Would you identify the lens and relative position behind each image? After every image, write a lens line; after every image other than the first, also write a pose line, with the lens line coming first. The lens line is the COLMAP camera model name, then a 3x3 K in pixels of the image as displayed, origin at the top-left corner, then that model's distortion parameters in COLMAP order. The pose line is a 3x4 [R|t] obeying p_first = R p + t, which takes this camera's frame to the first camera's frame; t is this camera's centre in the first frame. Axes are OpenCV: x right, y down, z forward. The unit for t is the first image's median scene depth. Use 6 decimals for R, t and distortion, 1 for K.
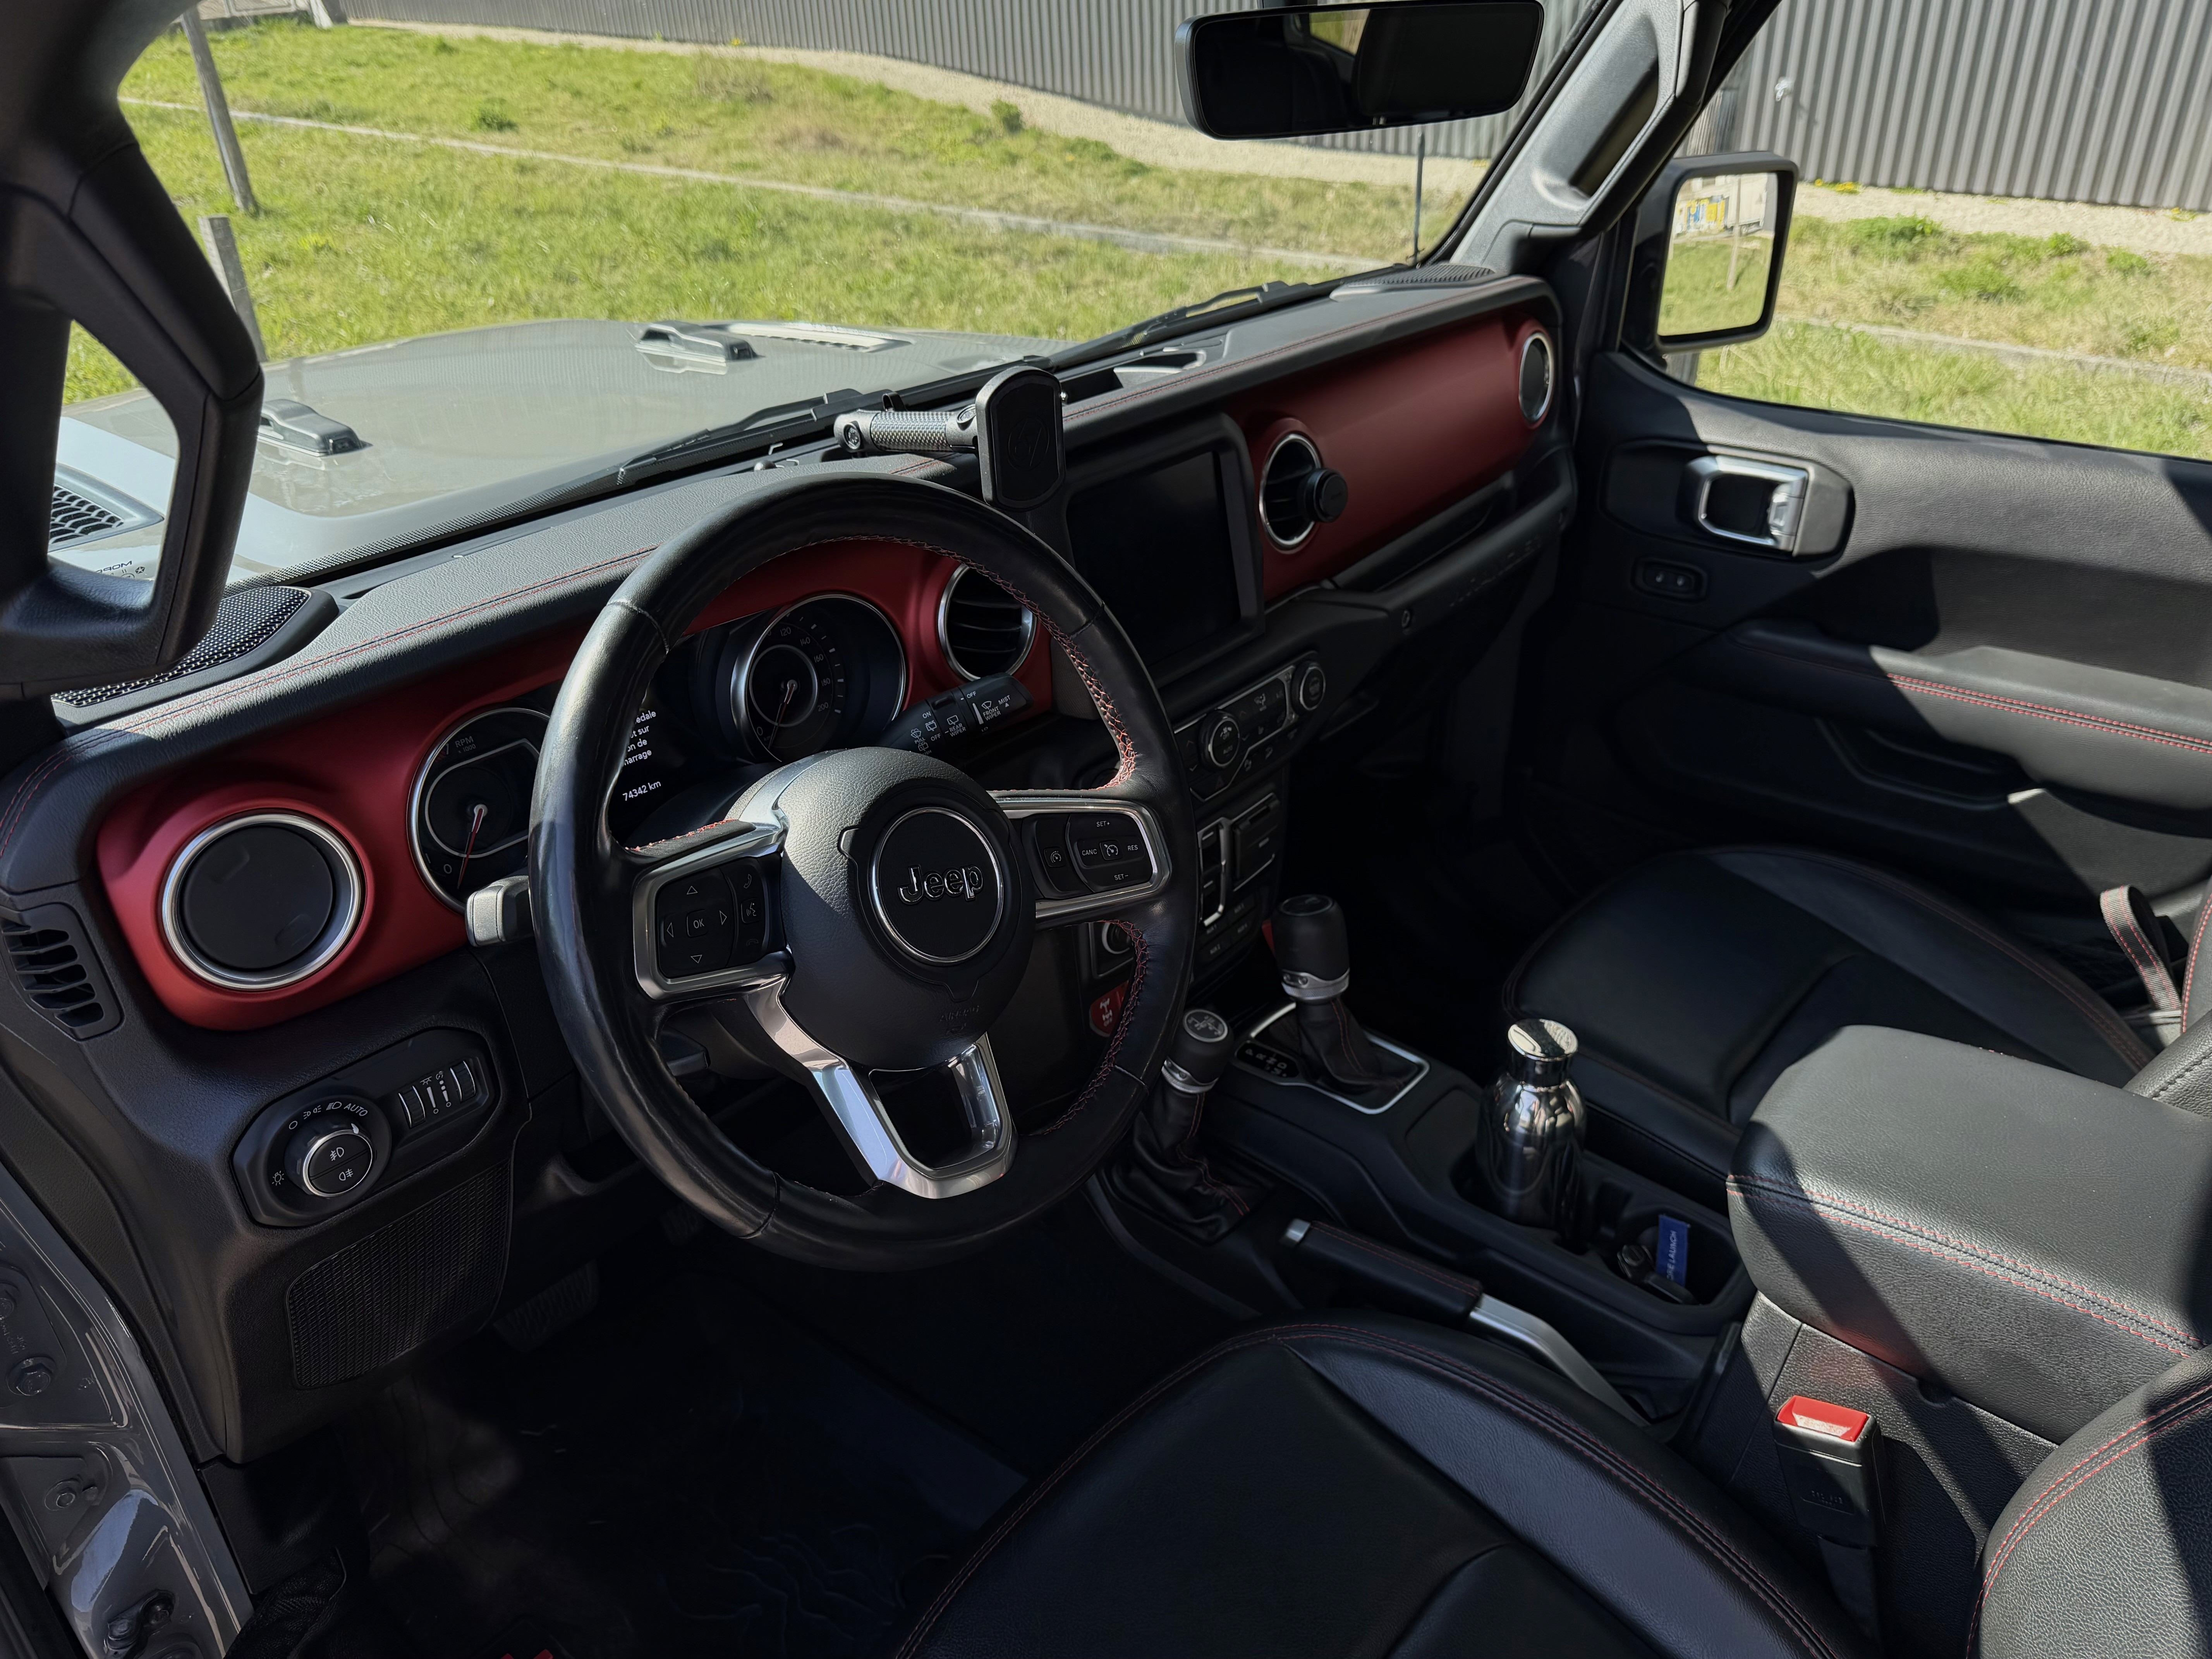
lens RADIAL K [[1562.1, 0, 1146.9], [0, 1562.1, 876.3], [0, 0, 1]] dist [0.002209, 0.001465]
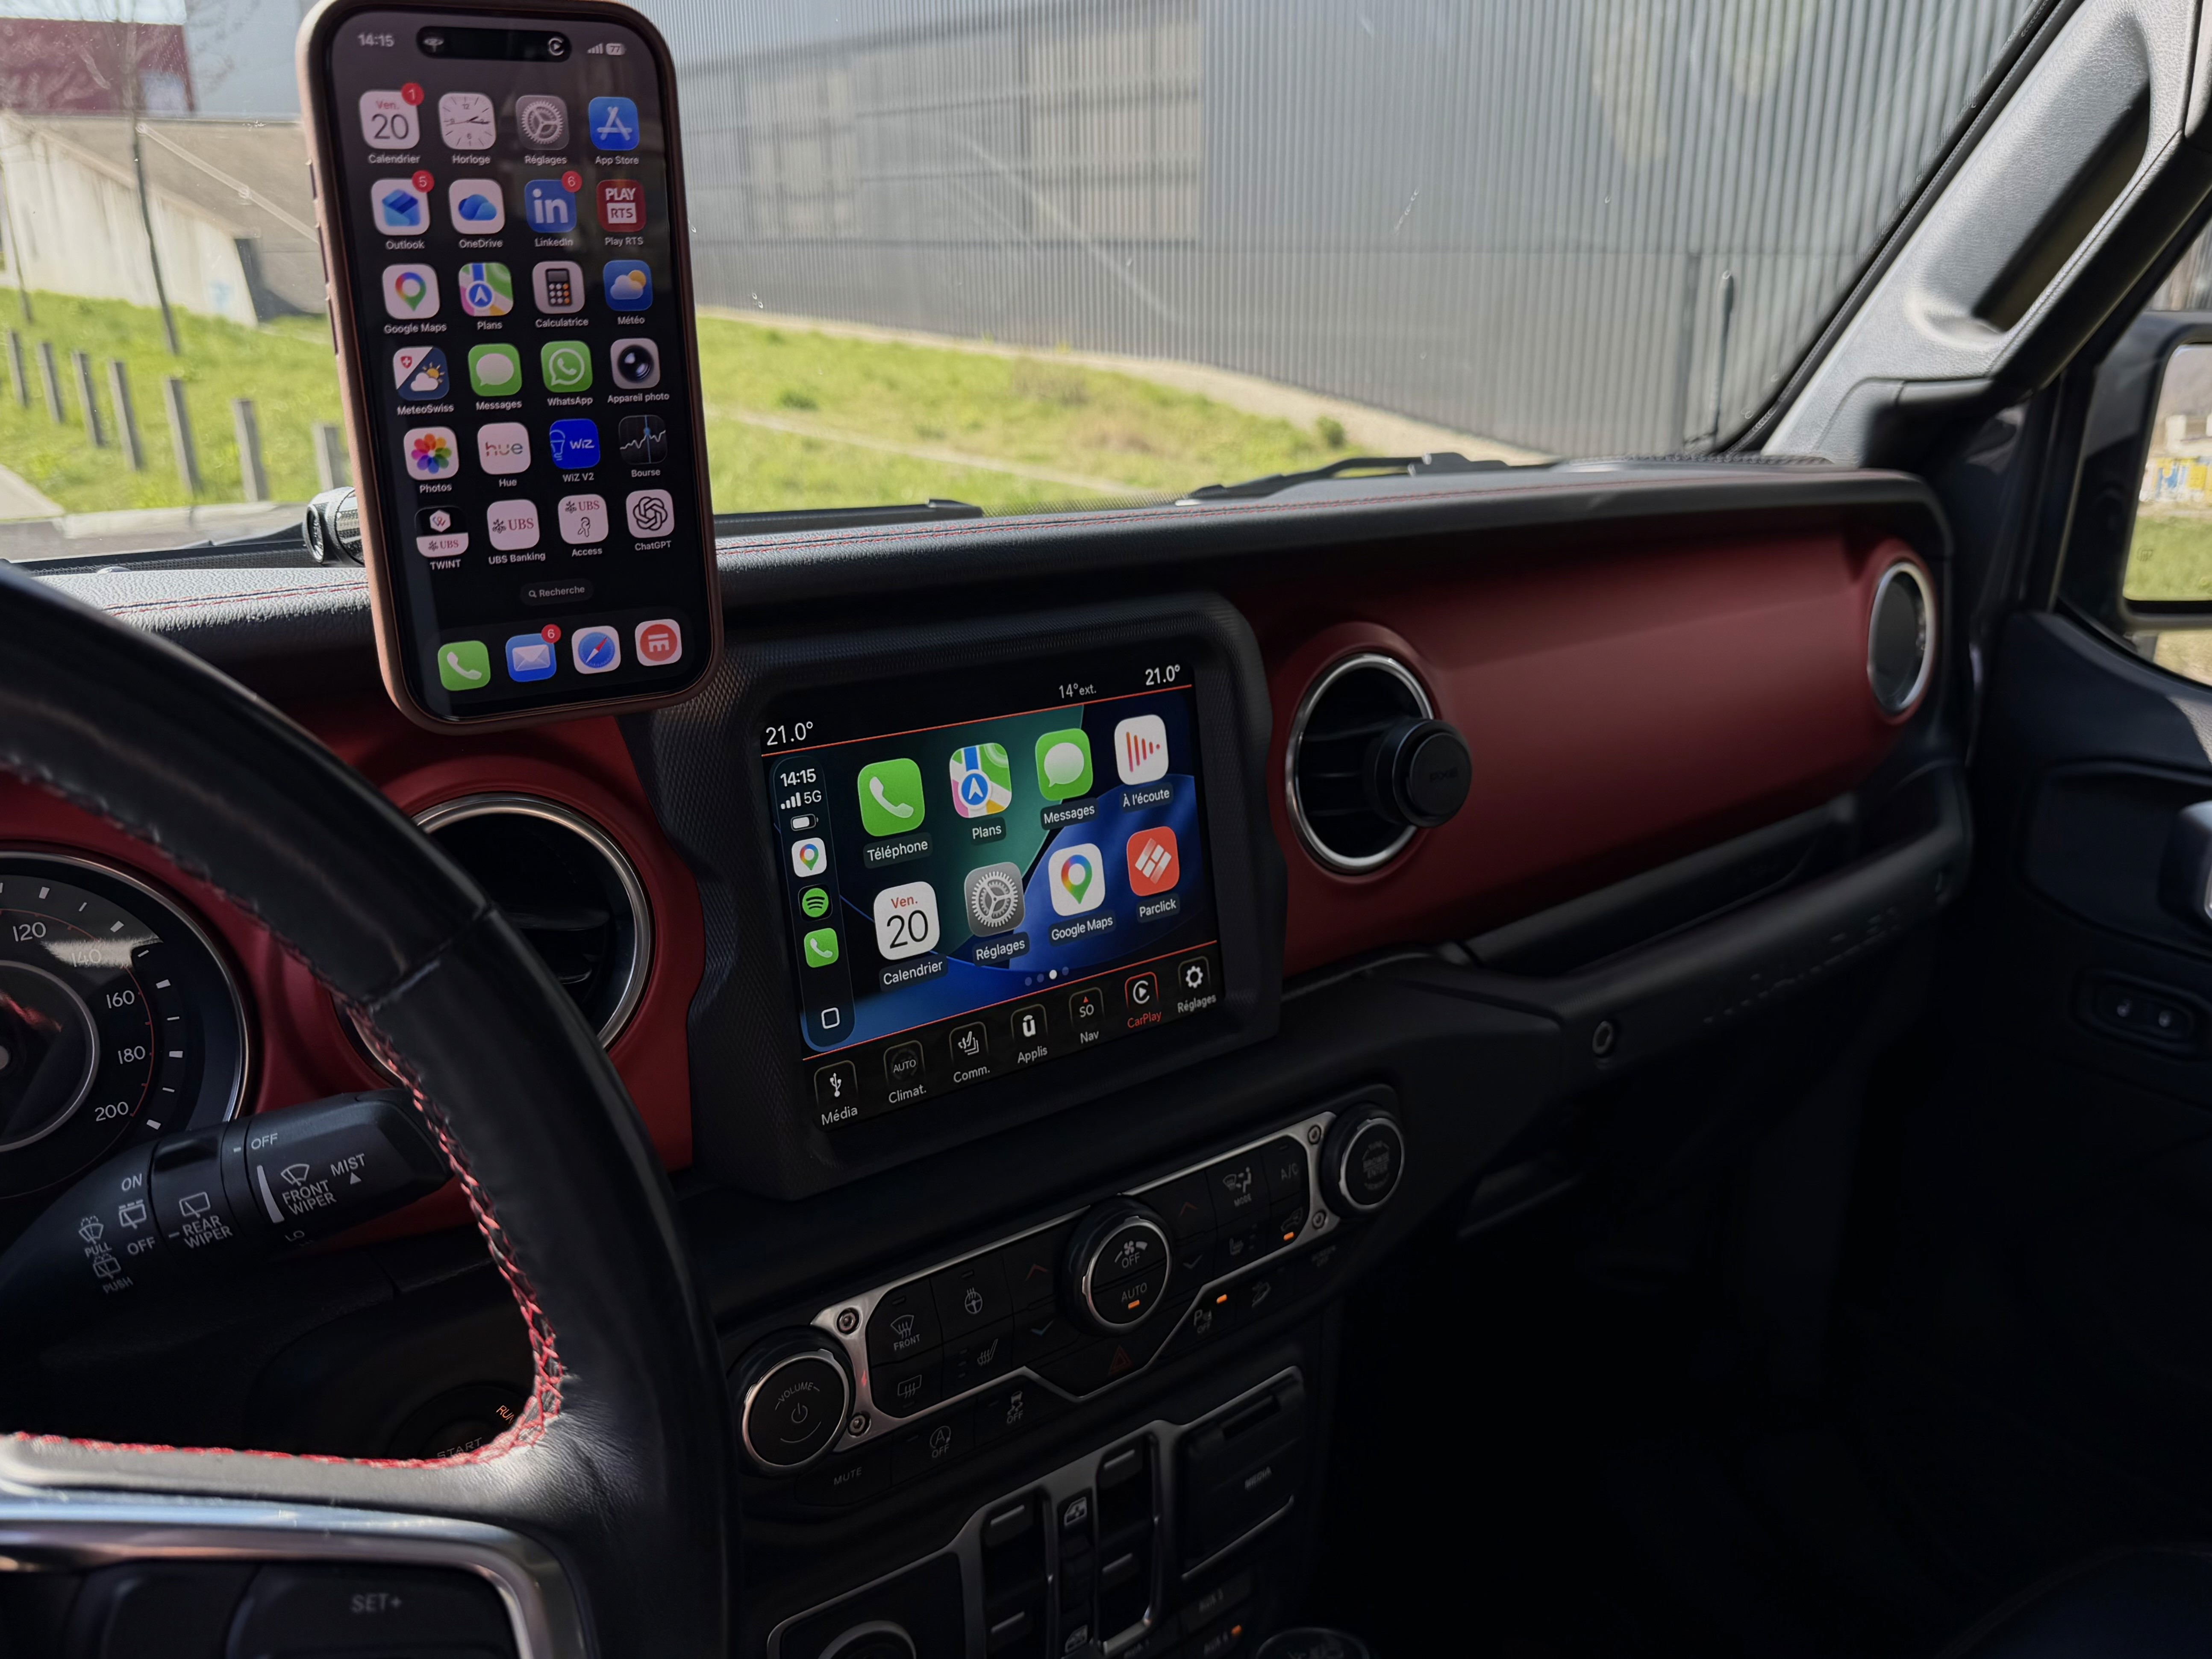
lens RADIAL K [[1775.1, 0, 1173.9], [0, 1775.1, 825.4], [0, 0, 1]] dist [0.062040, -0.104238]
pose [[0.983451, 0.090341, -0.157043, 0.097421], [-0.125231, 0.965362, -0.228894, -0.070808], [0.130925, 0.244773, 0.960700, 0.357712]]
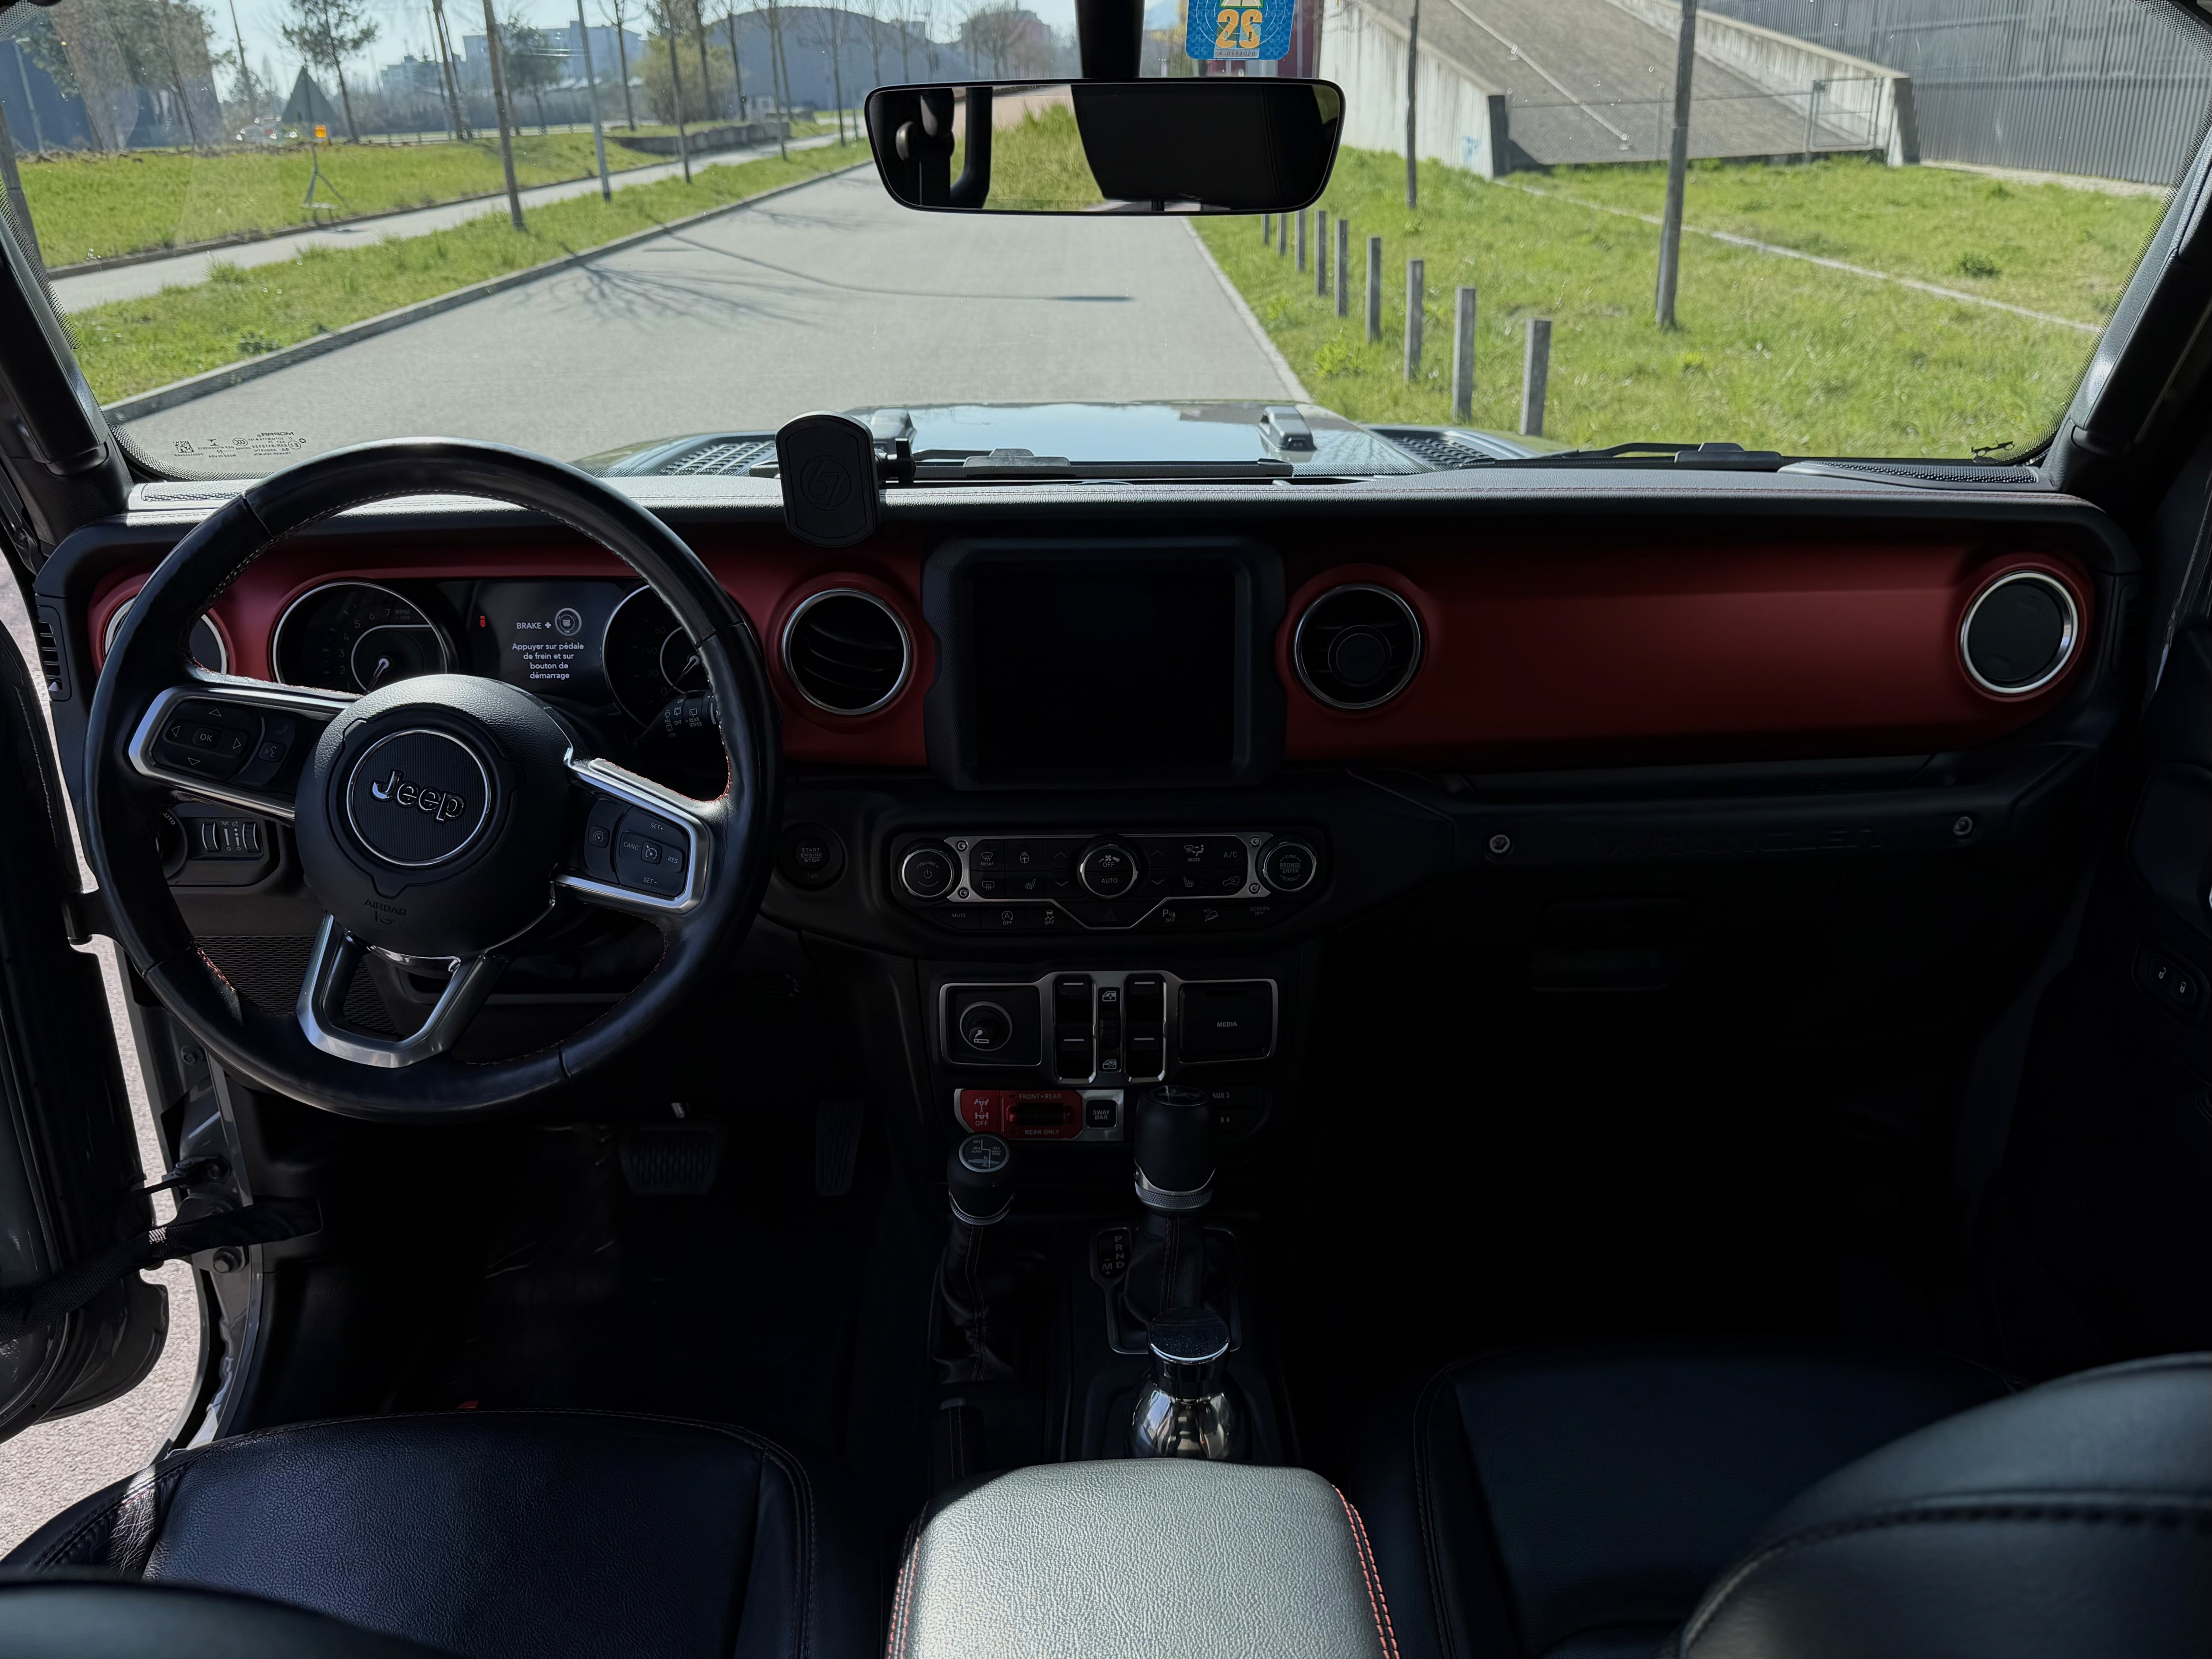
lens RADIAL K [[1775.2, 0, 1173.9], [0, 1775.2, 825.4], [0, 0, 1]] dist [0.062040, -0.104238]
pose [[0.684487, 0.294445, -0.666918, 0.560376], [-0.389120, 0.921158, 0.007321, -0.098900], [0.616492, 0.254500, 0.745095, 0.186842]]
